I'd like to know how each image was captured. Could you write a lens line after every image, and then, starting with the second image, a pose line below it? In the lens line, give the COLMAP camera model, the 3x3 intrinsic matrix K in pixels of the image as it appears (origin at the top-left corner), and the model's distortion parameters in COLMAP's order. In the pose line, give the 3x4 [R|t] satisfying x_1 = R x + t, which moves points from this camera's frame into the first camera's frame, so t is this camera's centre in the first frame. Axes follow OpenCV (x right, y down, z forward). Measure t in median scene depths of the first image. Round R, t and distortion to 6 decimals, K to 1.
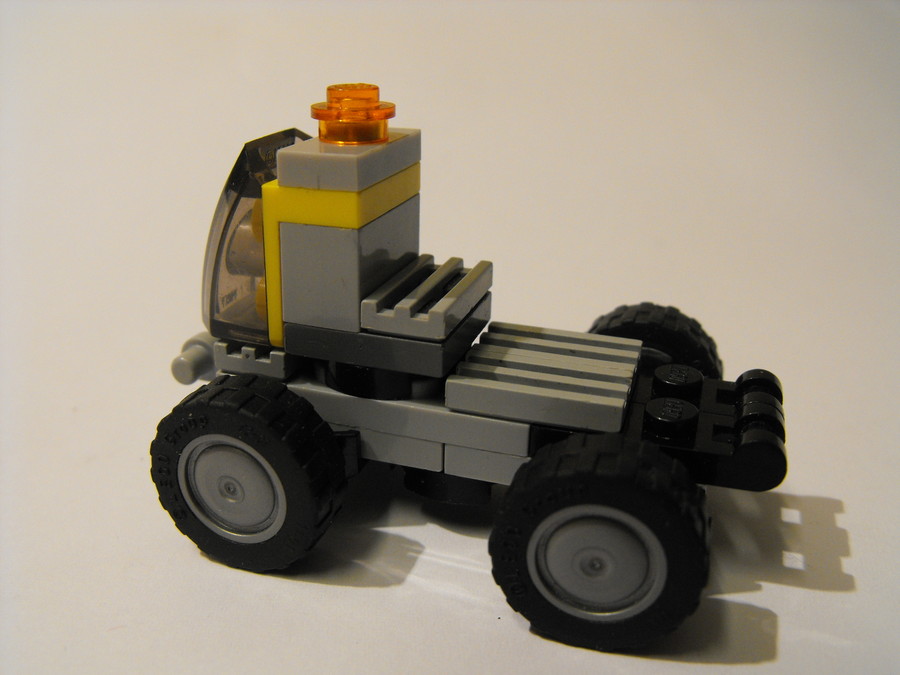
lens RADIAL K [[850.2, 0, 446.7], [0, 850.2, 335.5], [0, 0, 1]] dist [-0.224329, 0.364199]
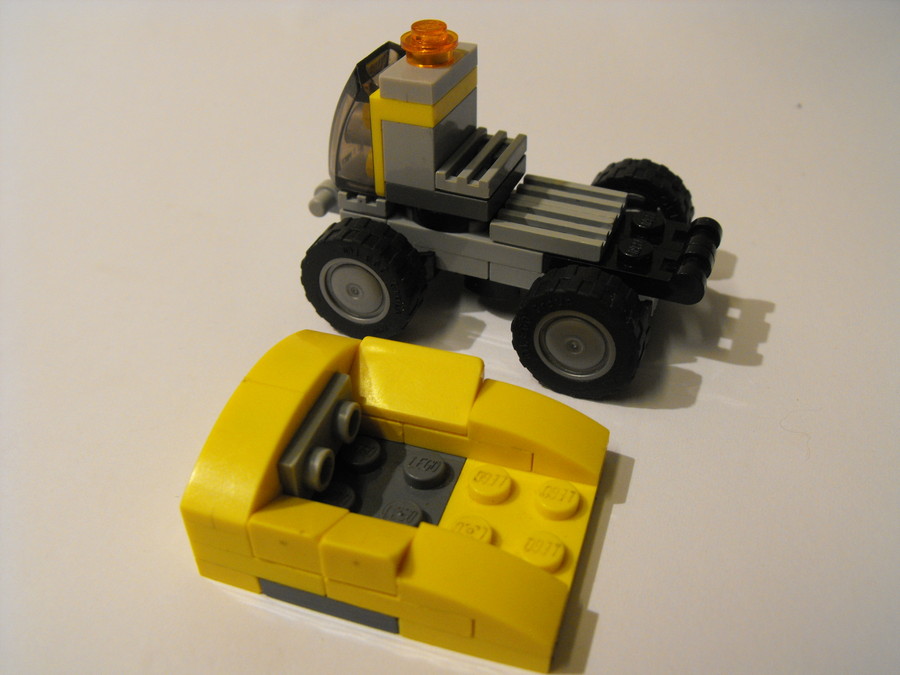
lens RADIAL K [[850.2, 0, 446.7], [0, 850.2, 335.5], [0, 0, 1]] dist [-0.224329, 0.364199]
pose [[0.995007, 0.028482, -0.095656, 0.069579], [0.000017, 0.958368, 0.285535, -0.181261], [0.099807, -0.284111, 0.953583, -0.509882]]
